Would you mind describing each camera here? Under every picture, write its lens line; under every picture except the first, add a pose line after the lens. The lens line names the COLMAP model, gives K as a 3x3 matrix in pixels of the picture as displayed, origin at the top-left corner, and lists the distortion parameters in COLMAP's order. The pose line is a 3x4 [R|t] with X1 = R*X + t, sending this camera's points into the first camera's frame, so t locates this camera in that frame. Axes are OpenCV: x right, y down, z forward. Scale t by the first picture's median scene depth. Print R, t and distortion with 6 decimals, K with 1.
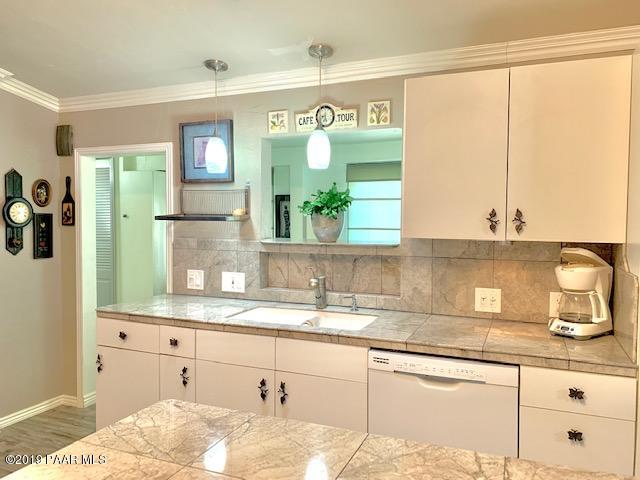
lens RADIAL K [[479.0, 0, 319.1], [0, 479.0, 242.6], [0, 0, 1]] dist [-0.003892, -0.001565]
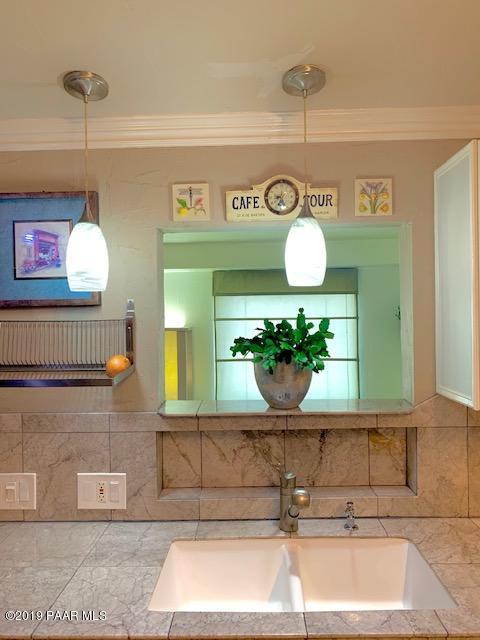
lens RADIAL K [[501.5, 0, 240.9], [0, 501.5, 315.3], [0, 0, 1]] dist [-0.003347, -0.007029]
pose [[0.930372, -0.017629, 0.366193, -0.256060], [0.039917, 0.997776, -0.053381, -0.084366], [-0.364438, 0.064281, 0.929006, 0.440164]]
